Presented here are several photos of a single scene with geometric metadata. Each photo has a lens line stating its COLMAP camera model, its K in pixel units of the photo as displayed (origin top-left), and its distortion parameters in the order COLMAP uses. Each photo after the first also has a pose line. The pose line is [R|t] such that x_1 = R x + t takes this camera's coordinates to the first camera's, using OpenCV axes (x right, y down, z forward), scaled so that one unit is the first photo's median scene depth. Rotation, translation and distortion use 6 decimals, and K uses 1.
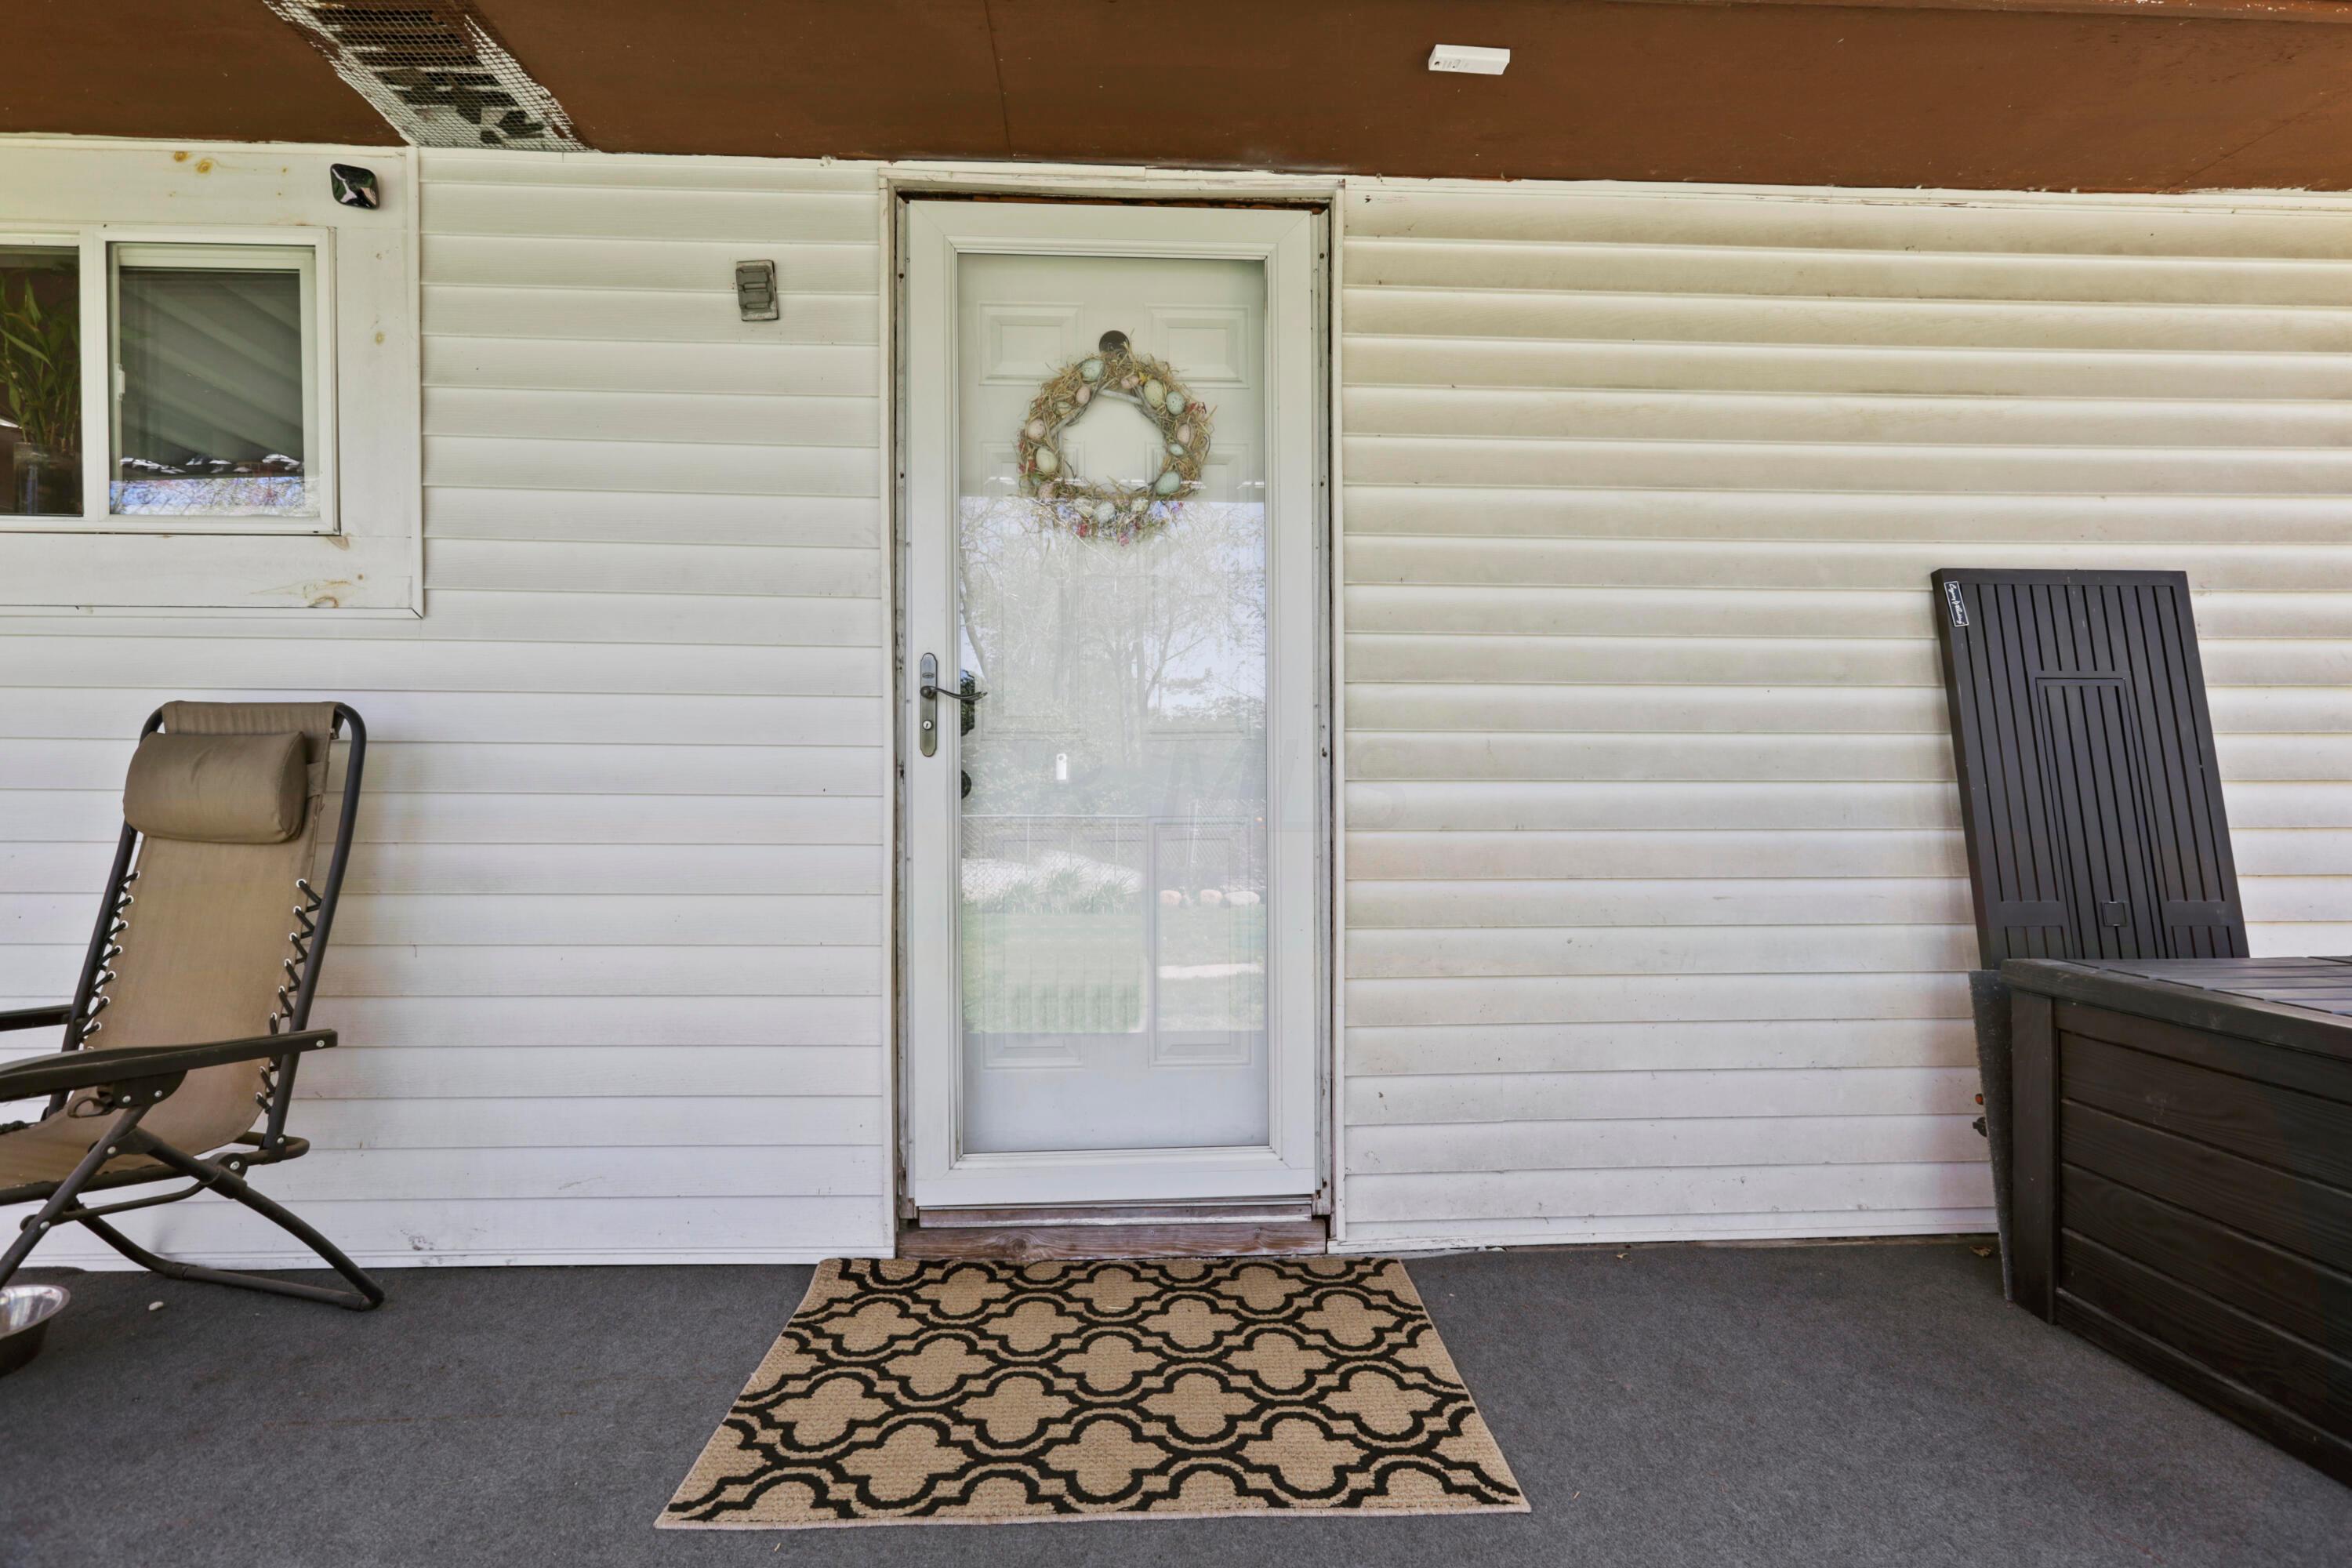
lens RADIAL K [[1070.5, 0, 1181.2], [0, 1070.5, 788.1], [0, 0, 1]] dist [0.001214, -0.000065]
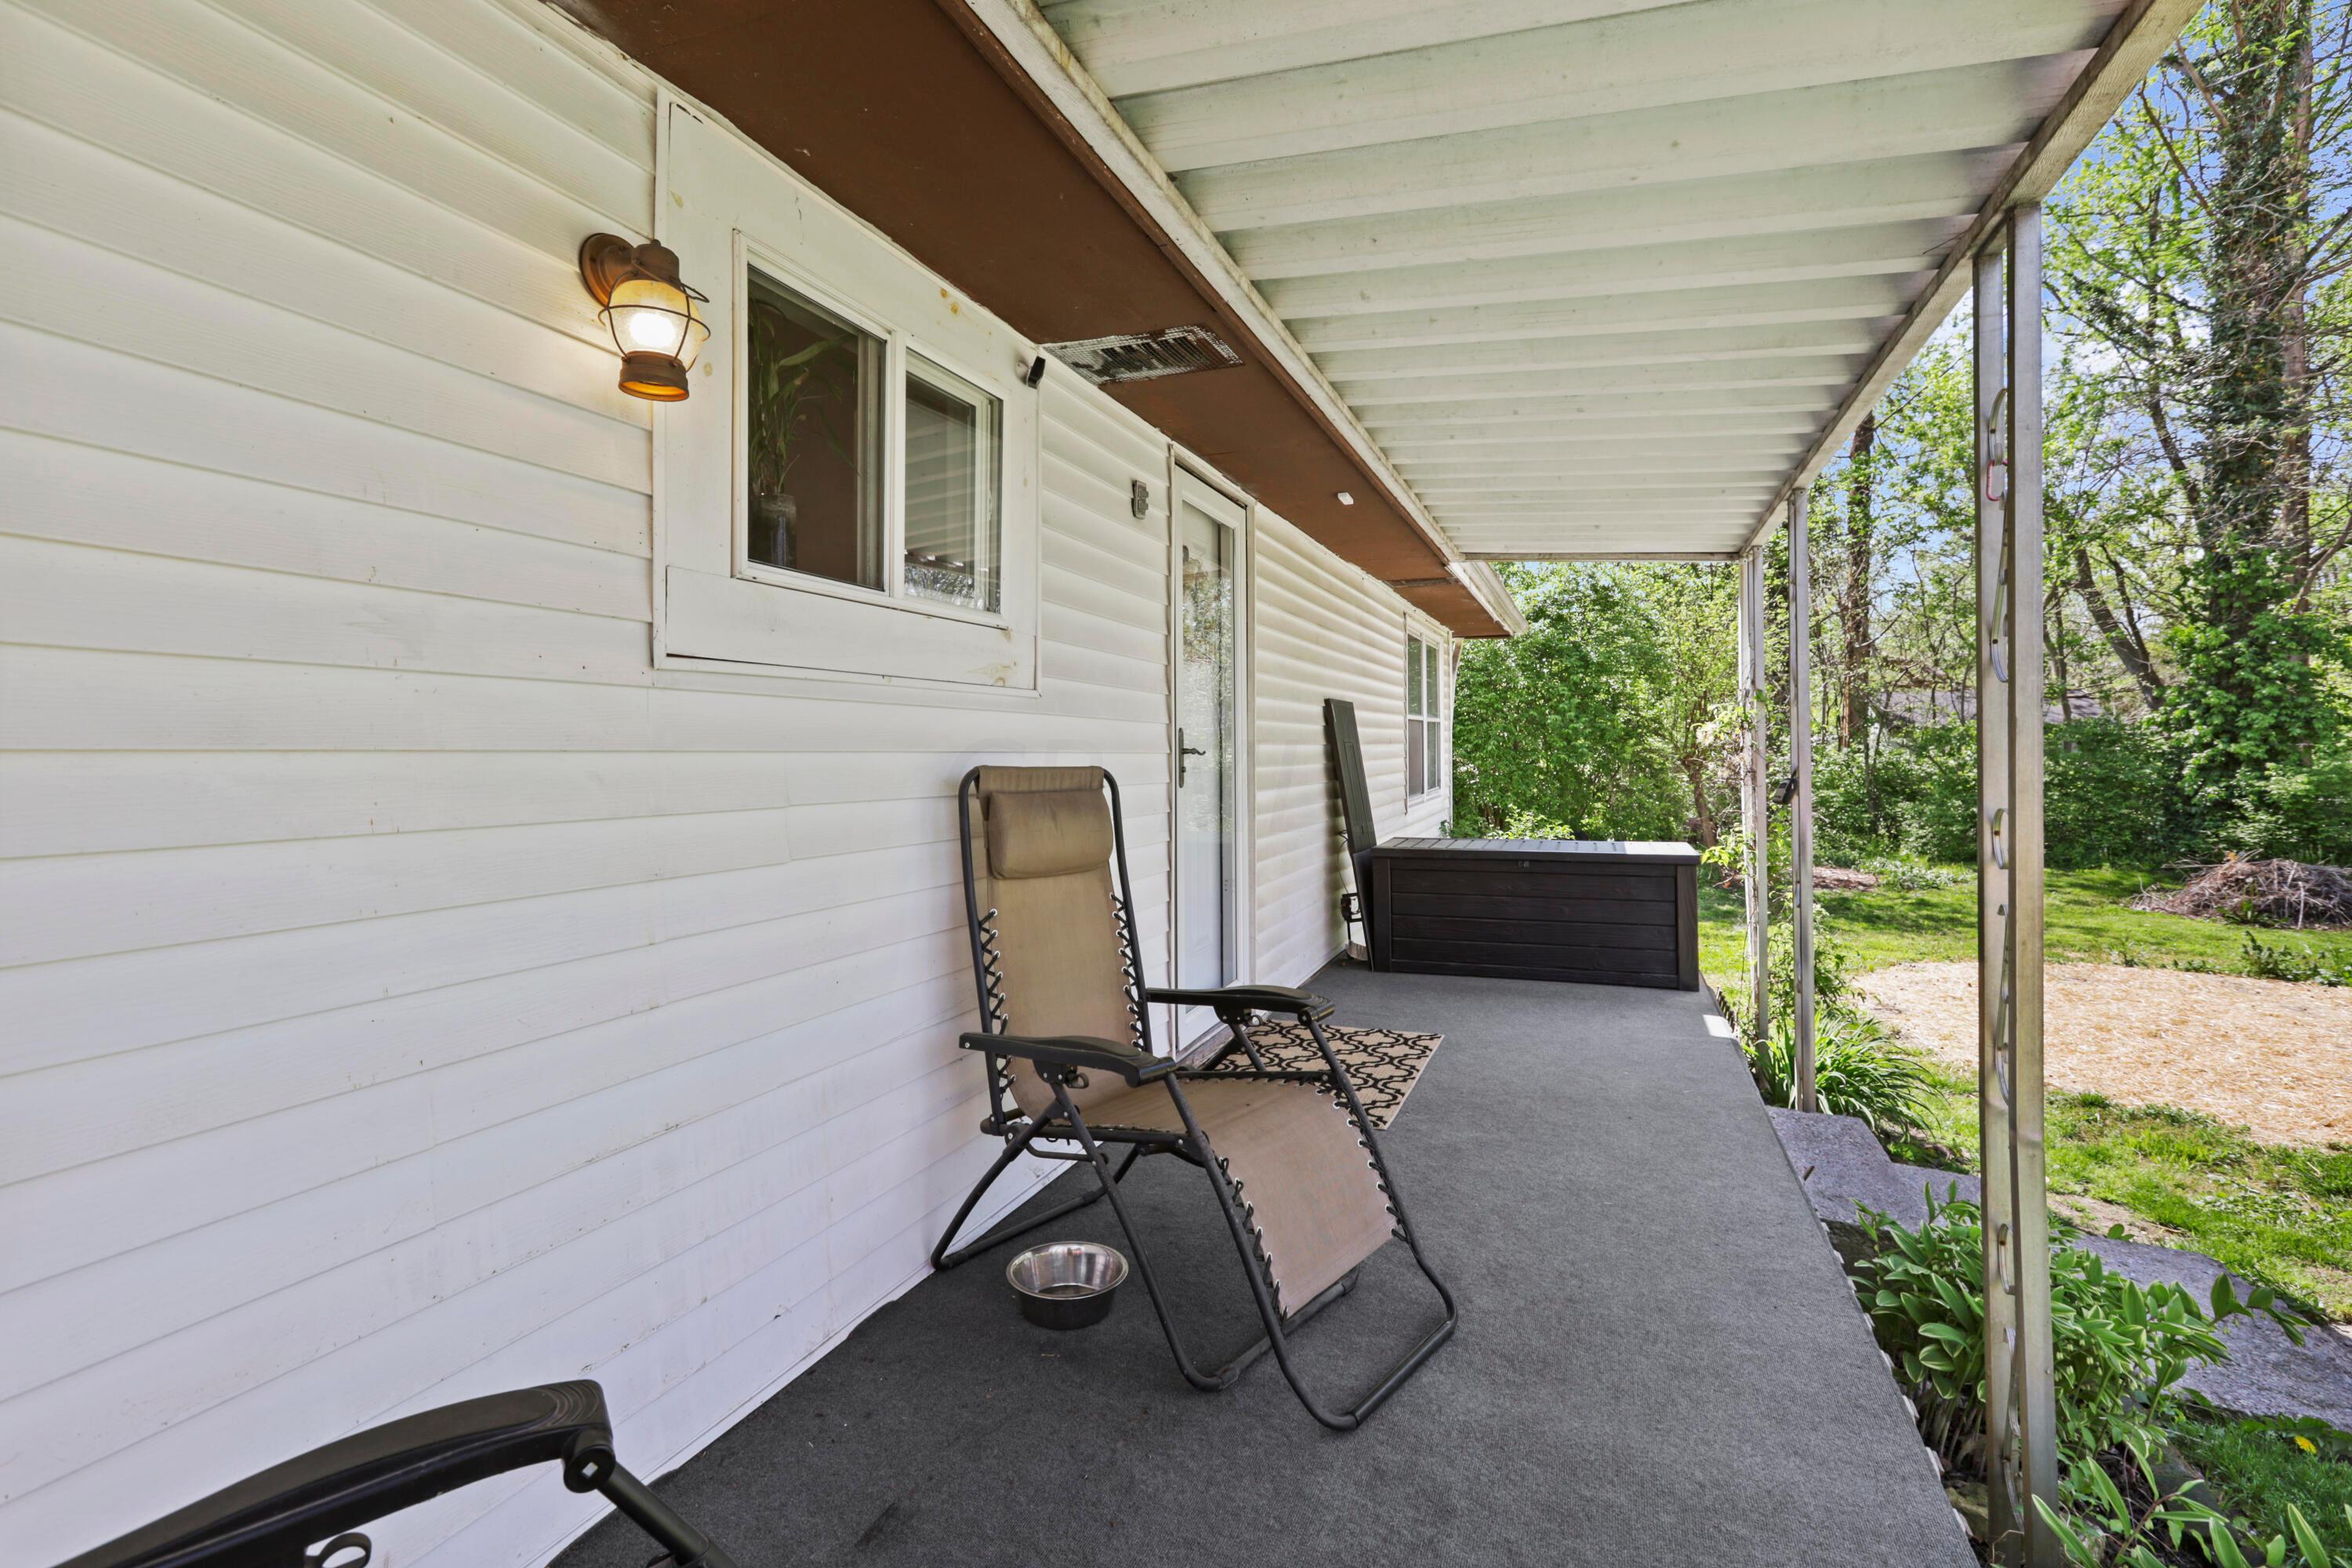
lens RADIAL K [[1070.5, 0, 1196.1], [0, 1070.5, 736.2], [0, 0, 1]] dist [0.001214, -0.000065]
pose [[0.404505, 0.007707, 0.914503, -1.856943], [0.005829, 0.999922, -0.011005, -0.094492], [-0.914517, 0.009782, 0.404429, 0.282371]]
